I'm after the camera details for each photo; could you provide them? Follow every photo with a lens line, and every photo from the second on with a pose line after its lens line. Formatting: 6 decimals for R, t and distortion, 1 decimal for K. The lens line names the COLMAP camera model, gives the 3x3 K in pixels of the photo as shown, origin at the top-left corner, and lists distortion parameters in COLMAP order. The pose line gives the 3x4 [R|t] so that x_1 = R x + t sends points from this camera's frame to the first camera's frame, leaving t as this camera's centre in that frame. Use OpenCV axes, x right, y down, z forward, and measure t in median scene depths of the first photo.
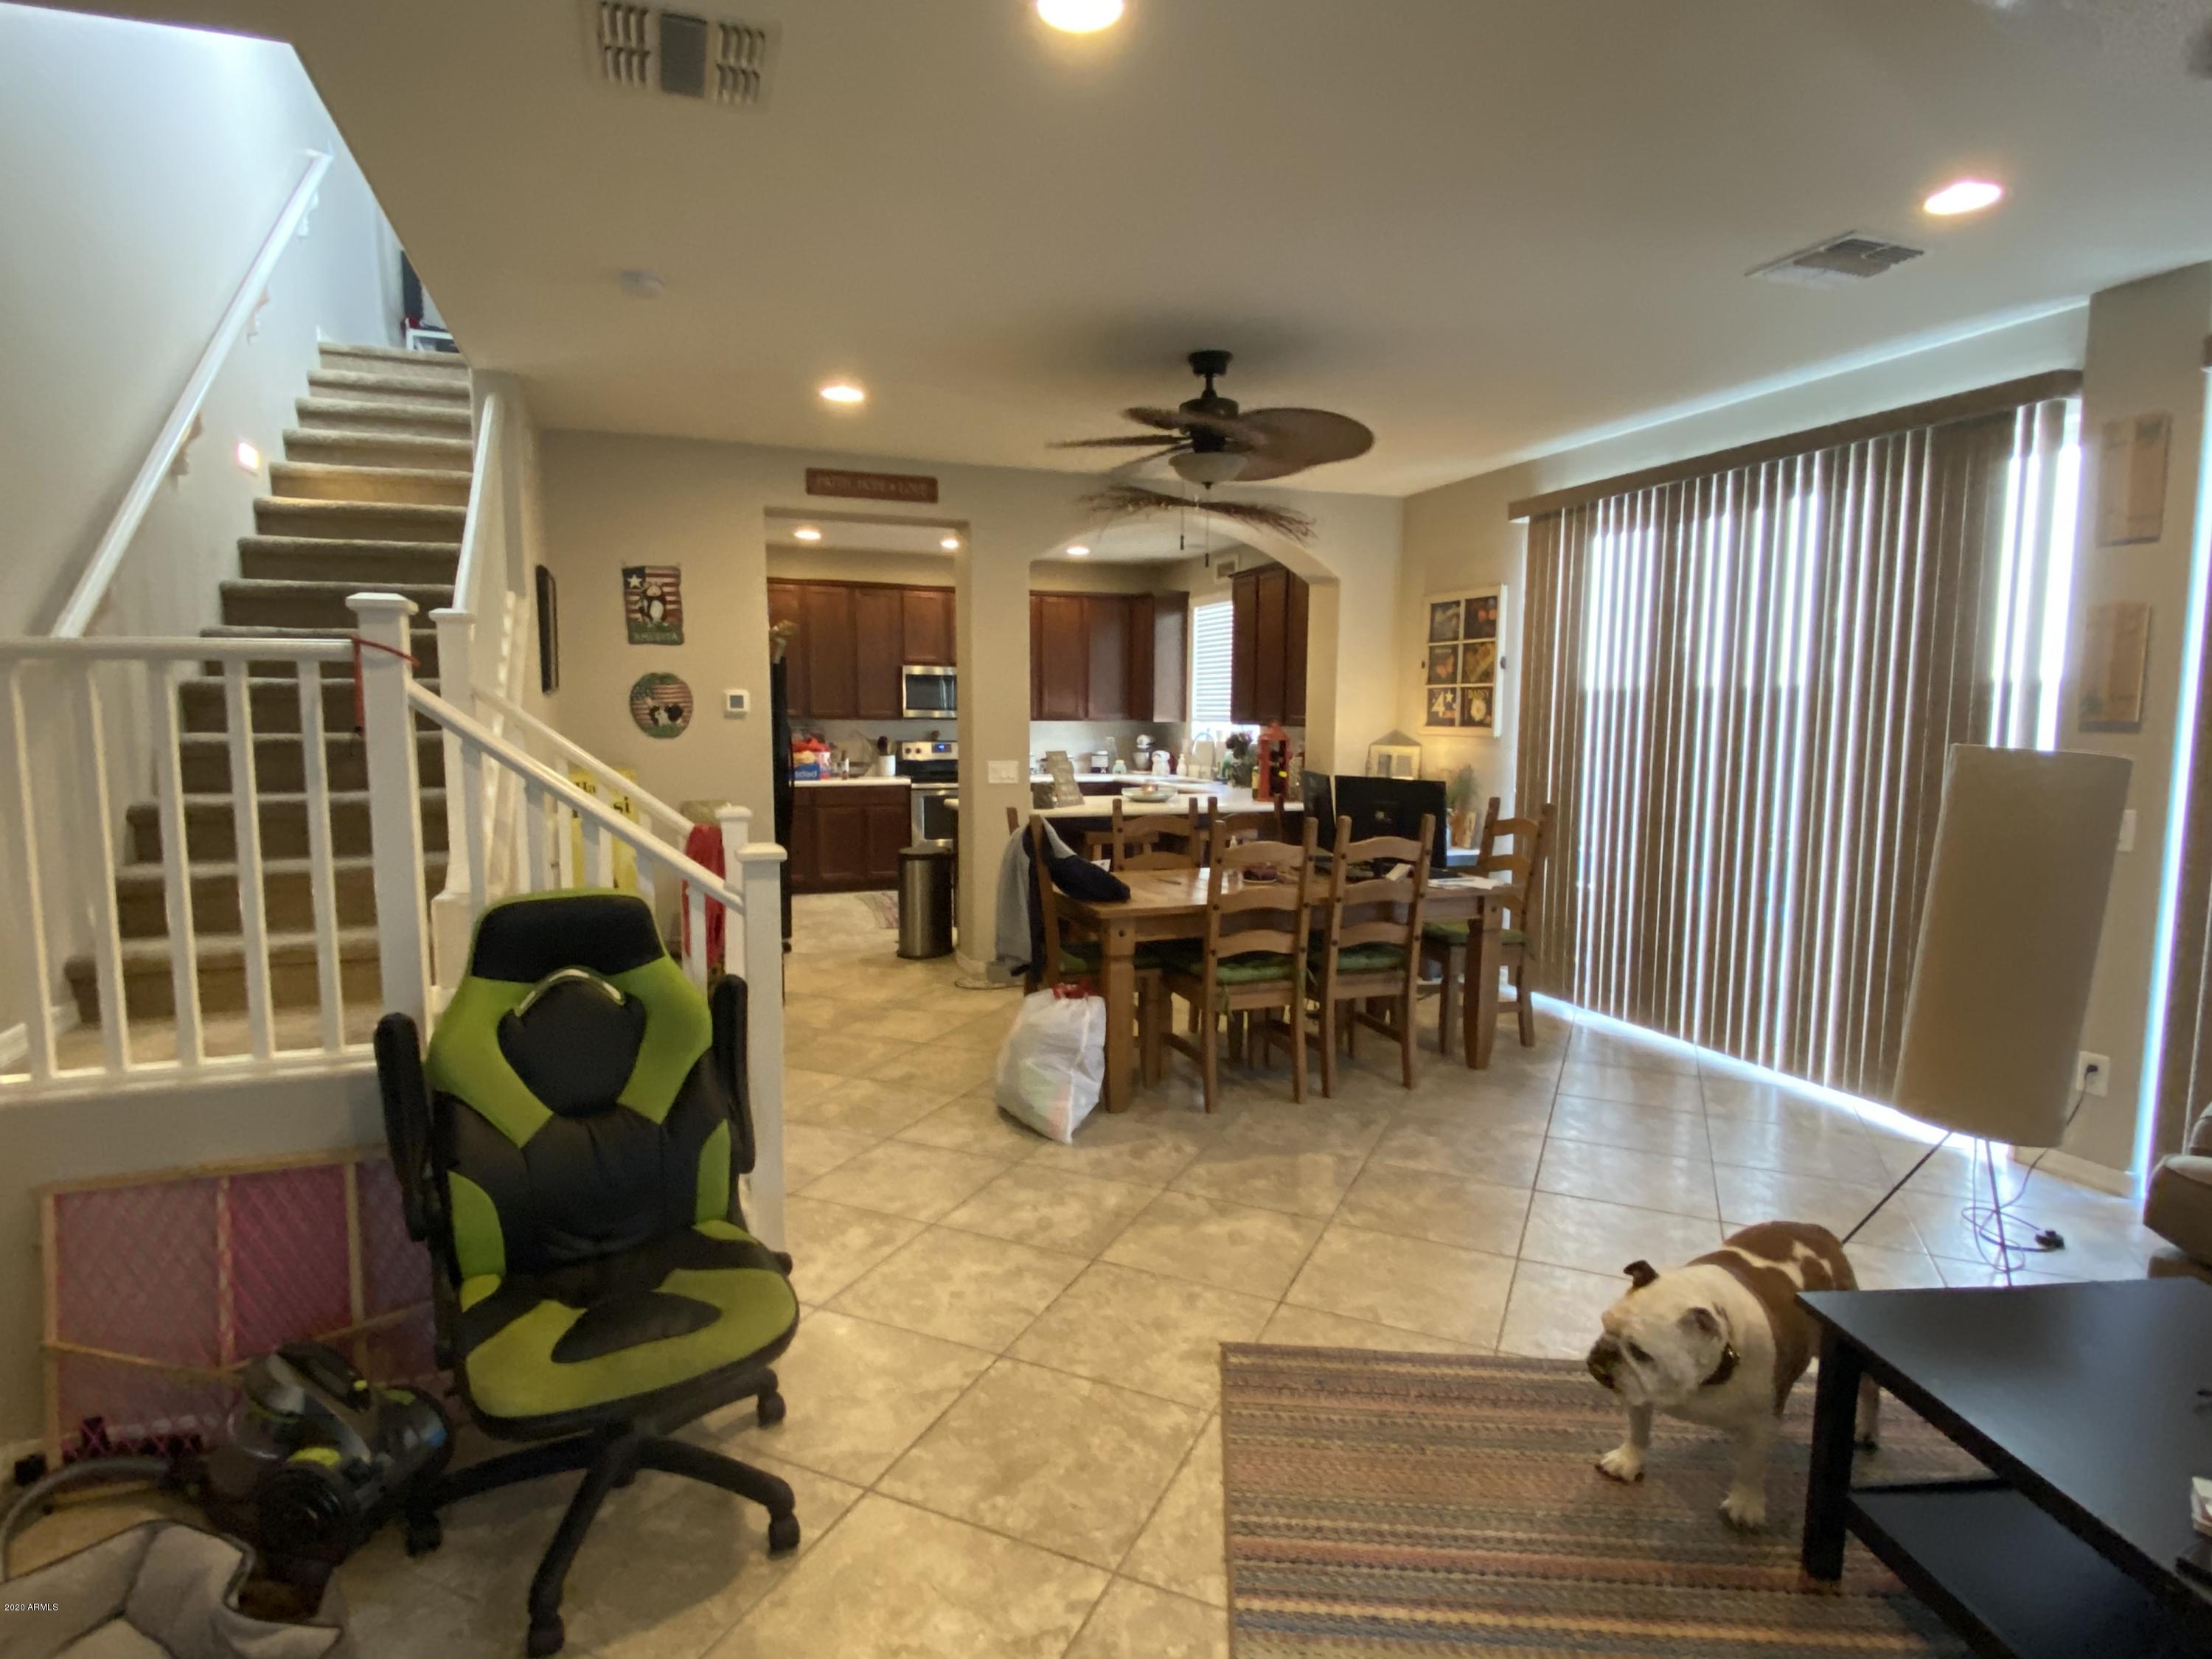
lens RADIAL K [[1157.6, 0, 1103.5], [0, 1157.6, 839.5], [0, 0, 1]] dist [0.004628, 0.000083]
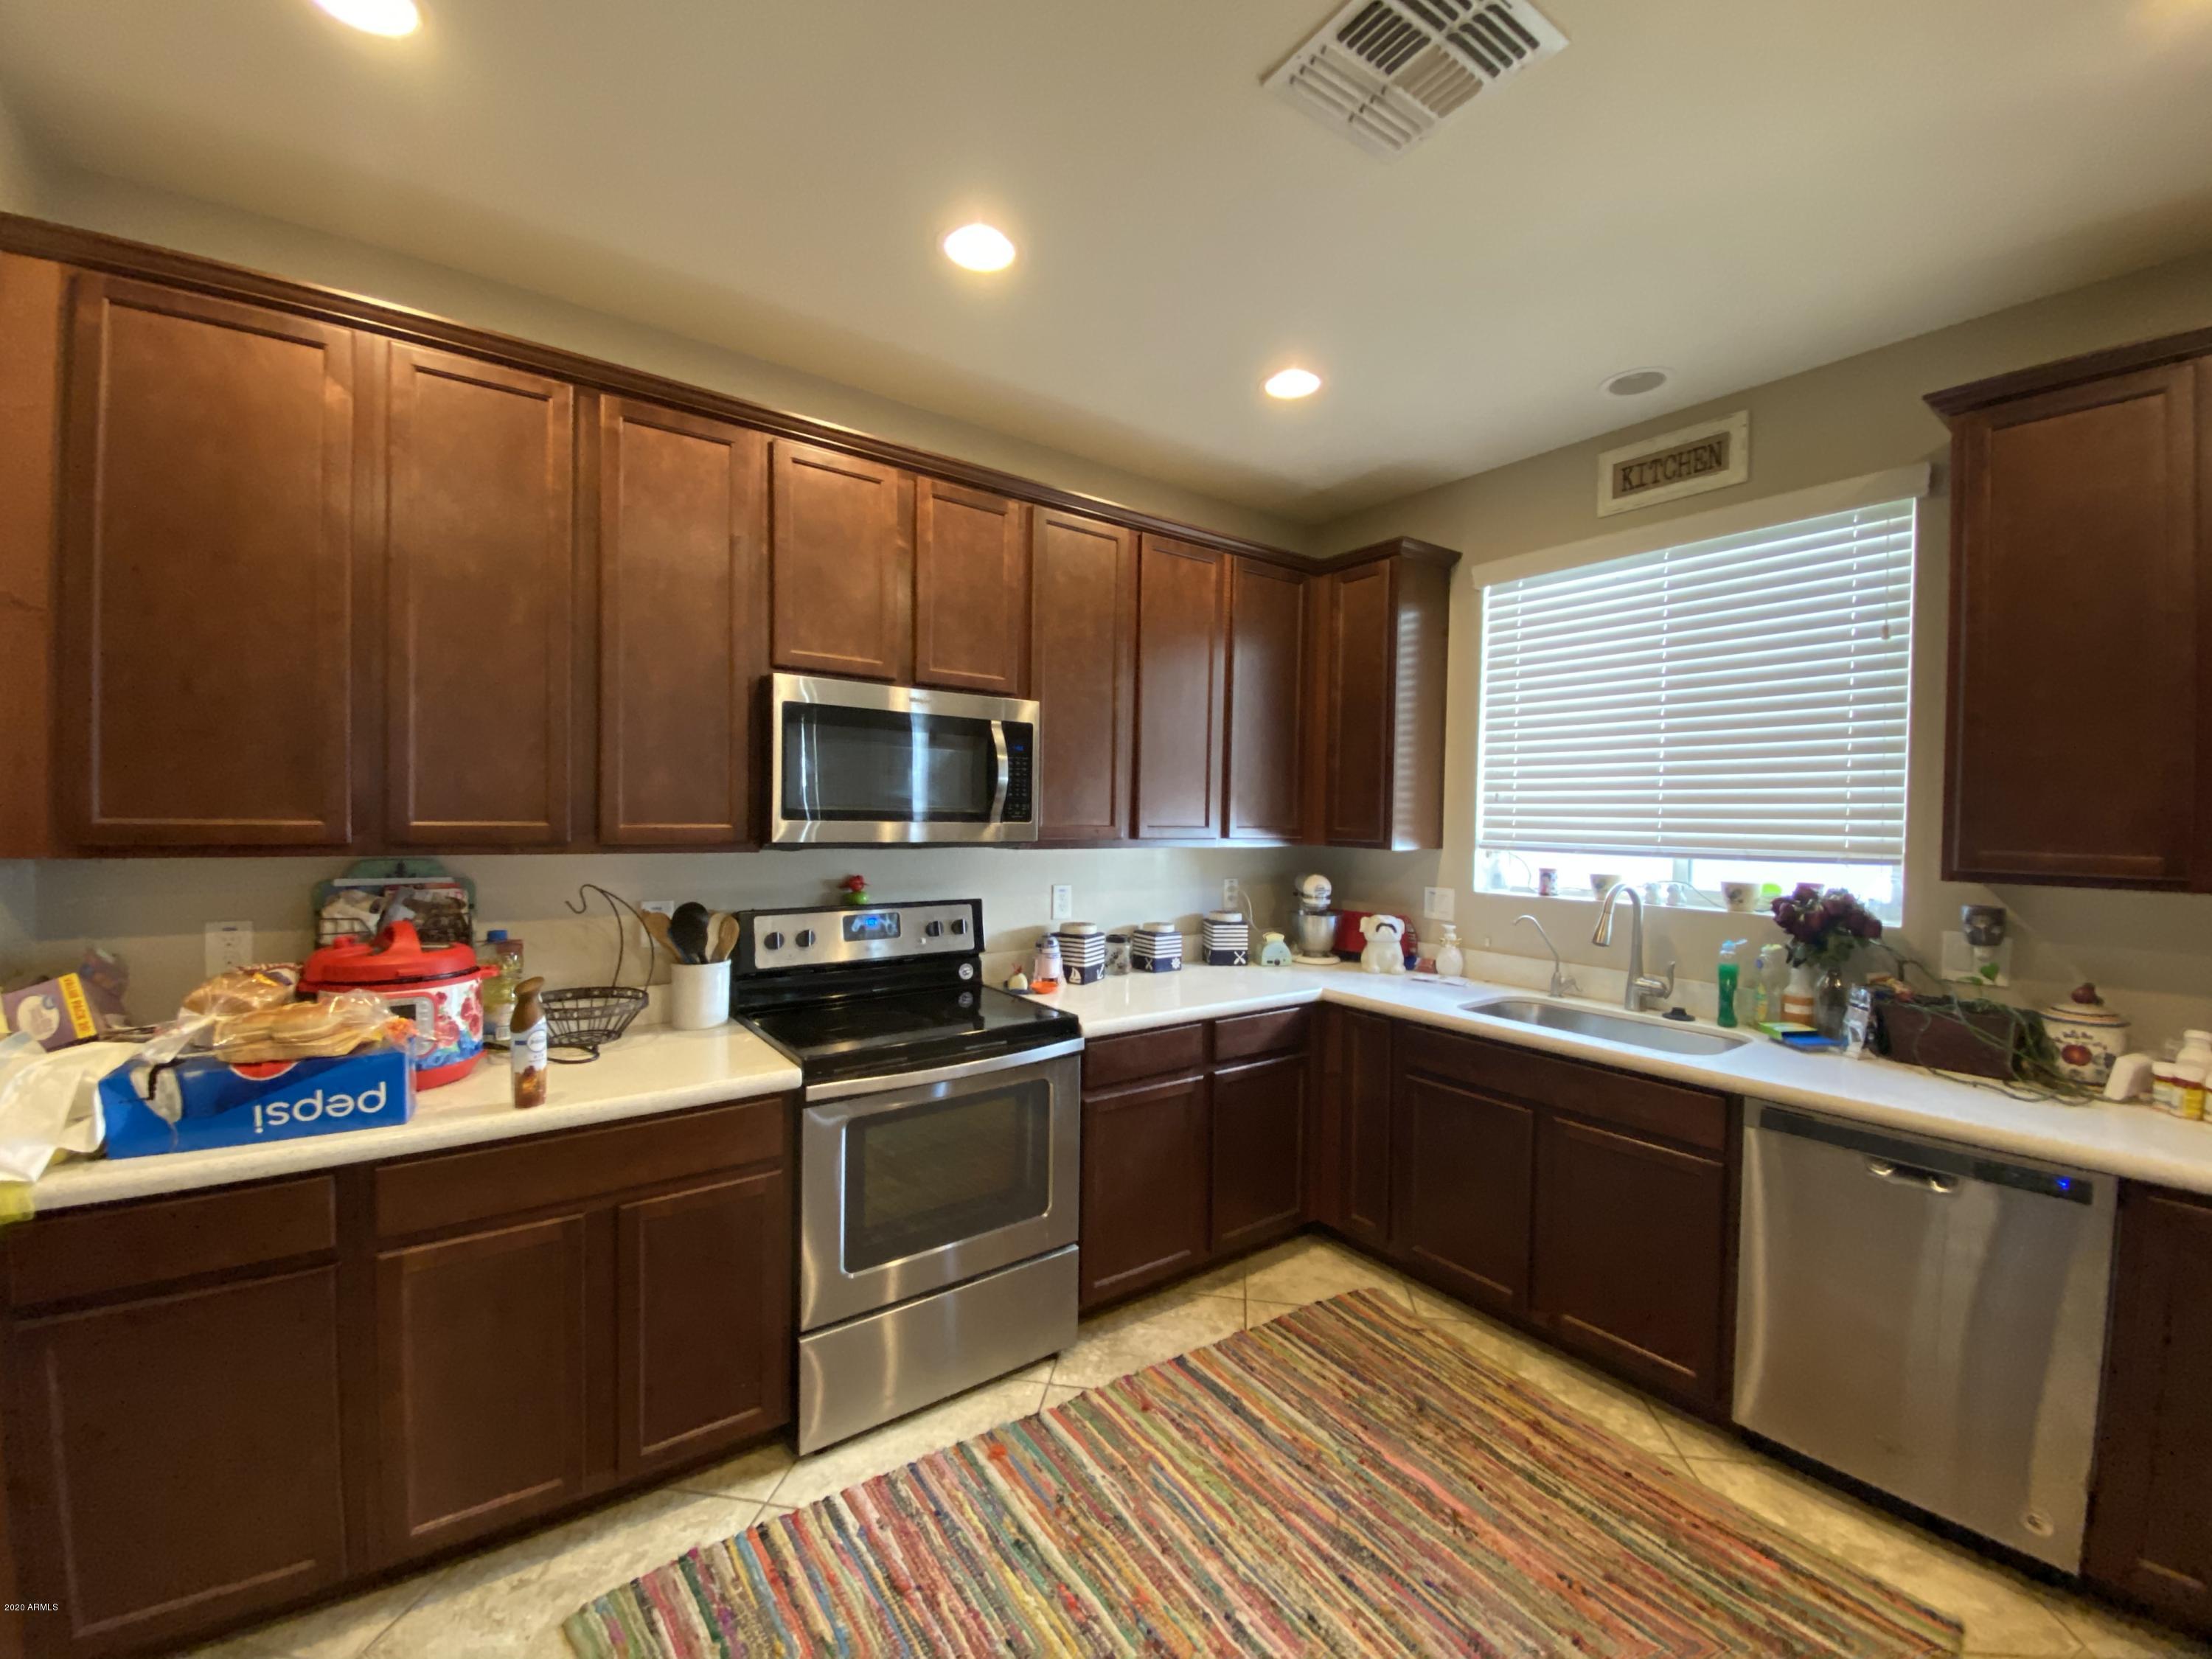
lens RADIAL K [[894.0, 0, 1110.7], [0, 894.0, 827.3], [0, 0, 1]] dist [-0.003799, -0.001098]
pose [[0.960053, 0.005112, 0.279772, -0.153474], [0.020176, 0.995966, -0.087435, -0.088204], [-0.279090, 0.089587, 0.956077, 0.756180]]
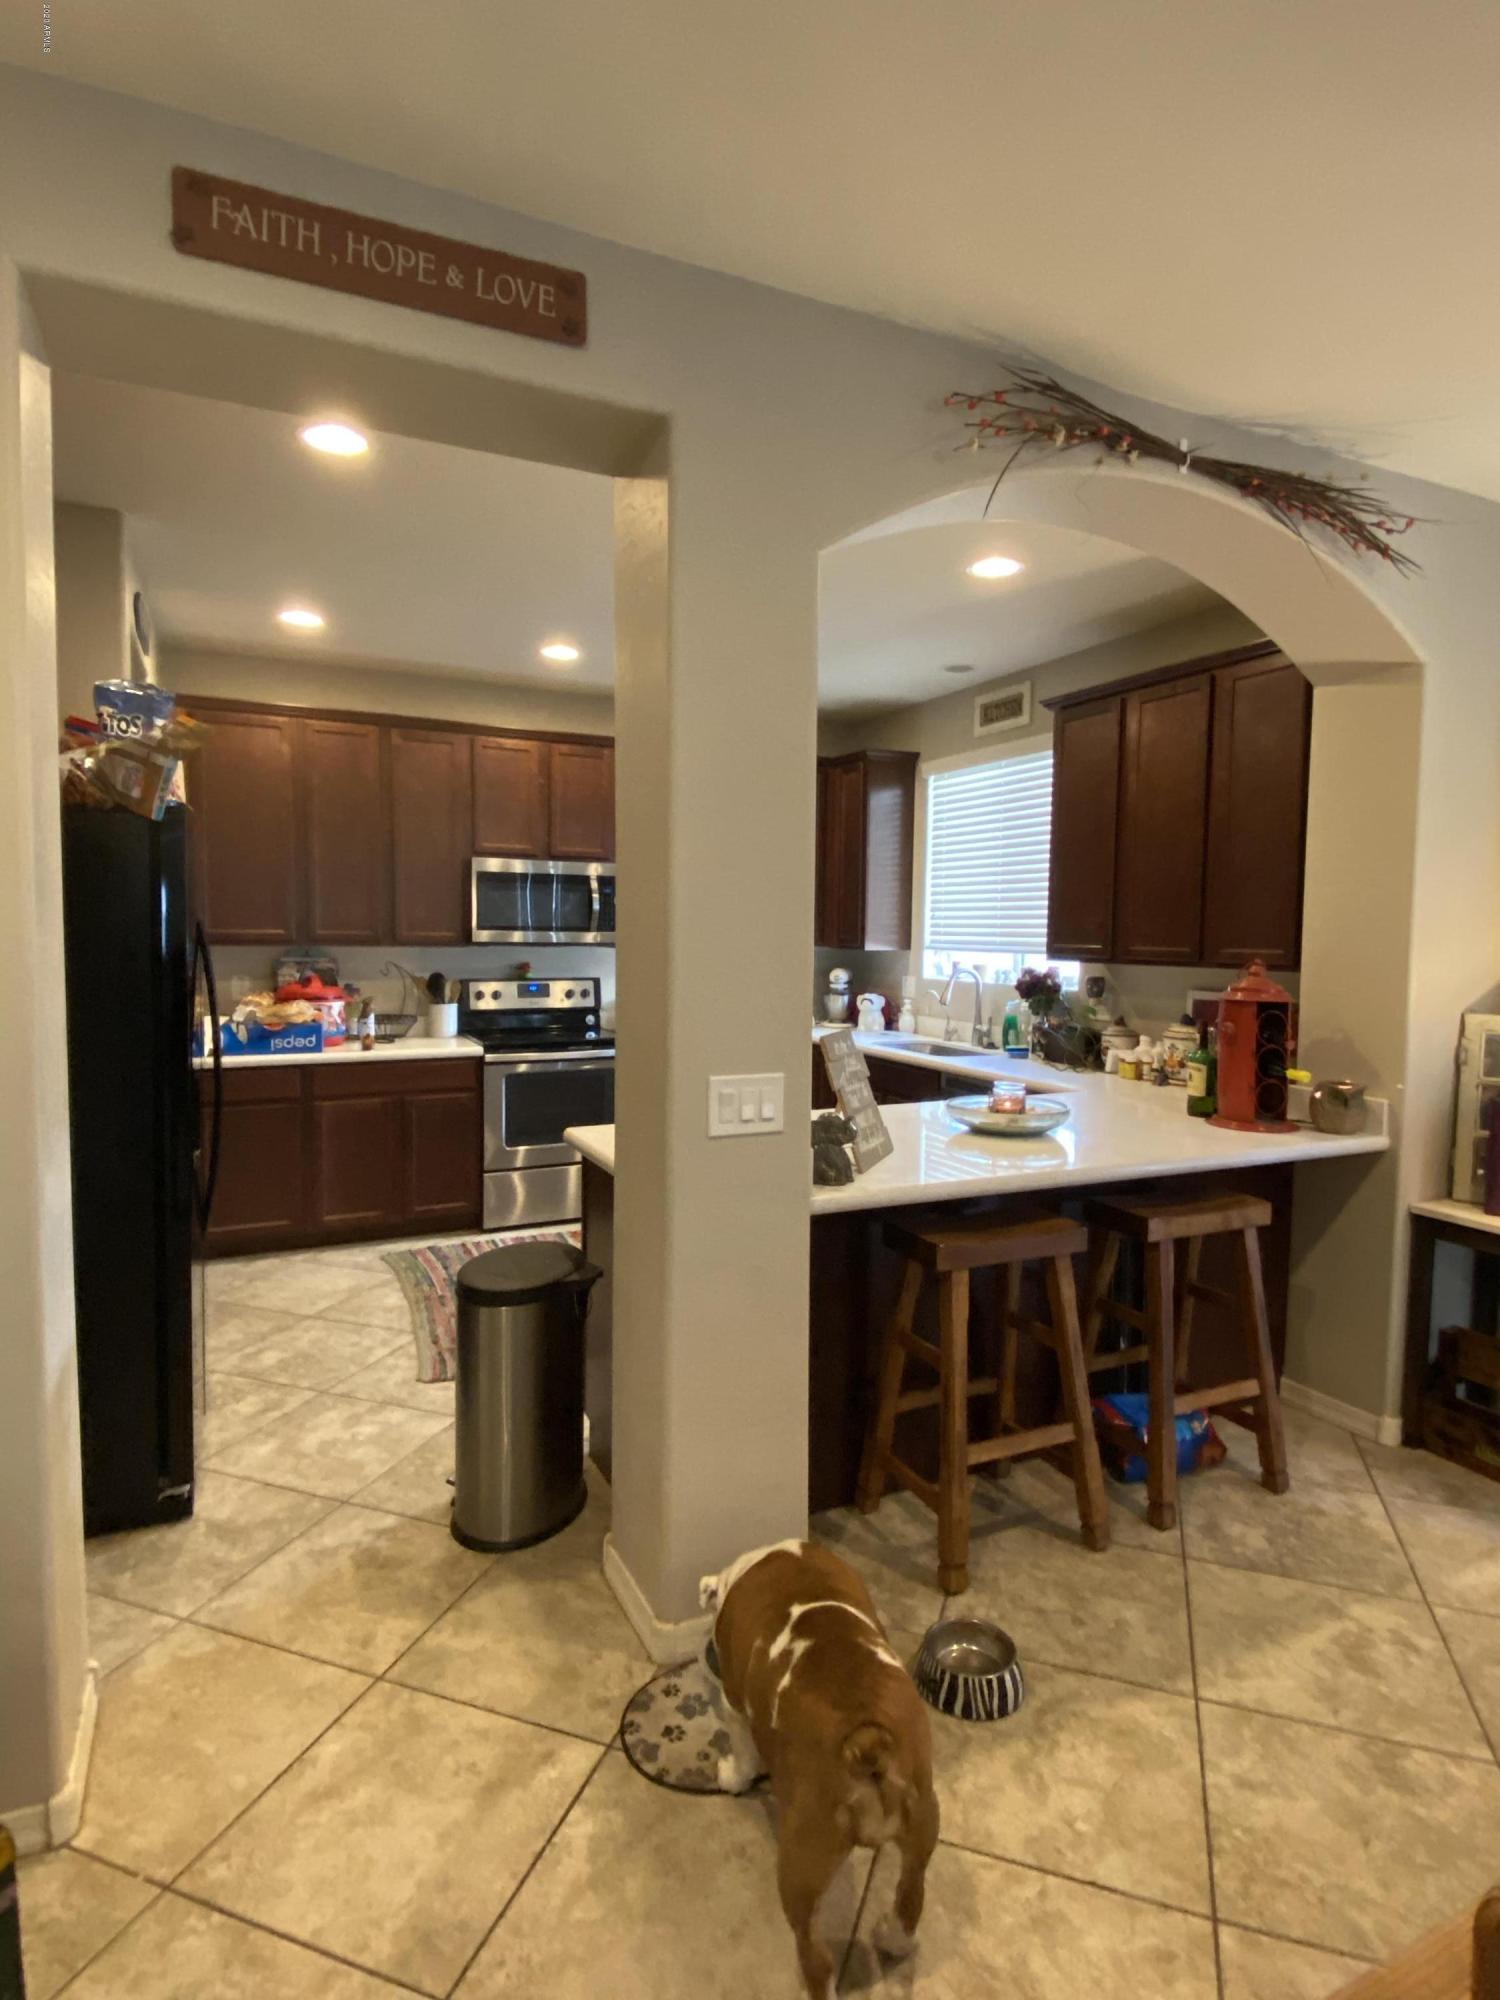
lens RADIAL K [[1046.7, 0, 760.9], [0, 1046.7, 984.2], [0, 0, 1]] dist [0.004628, 0.000083]
pose [[0.994762, 0.002175, 0.102198, -0.079013], [0.003628, 0.998393, -0.056561, -0.052337], [-0.102157, 0.056636, 0.993155, 0.445250]]
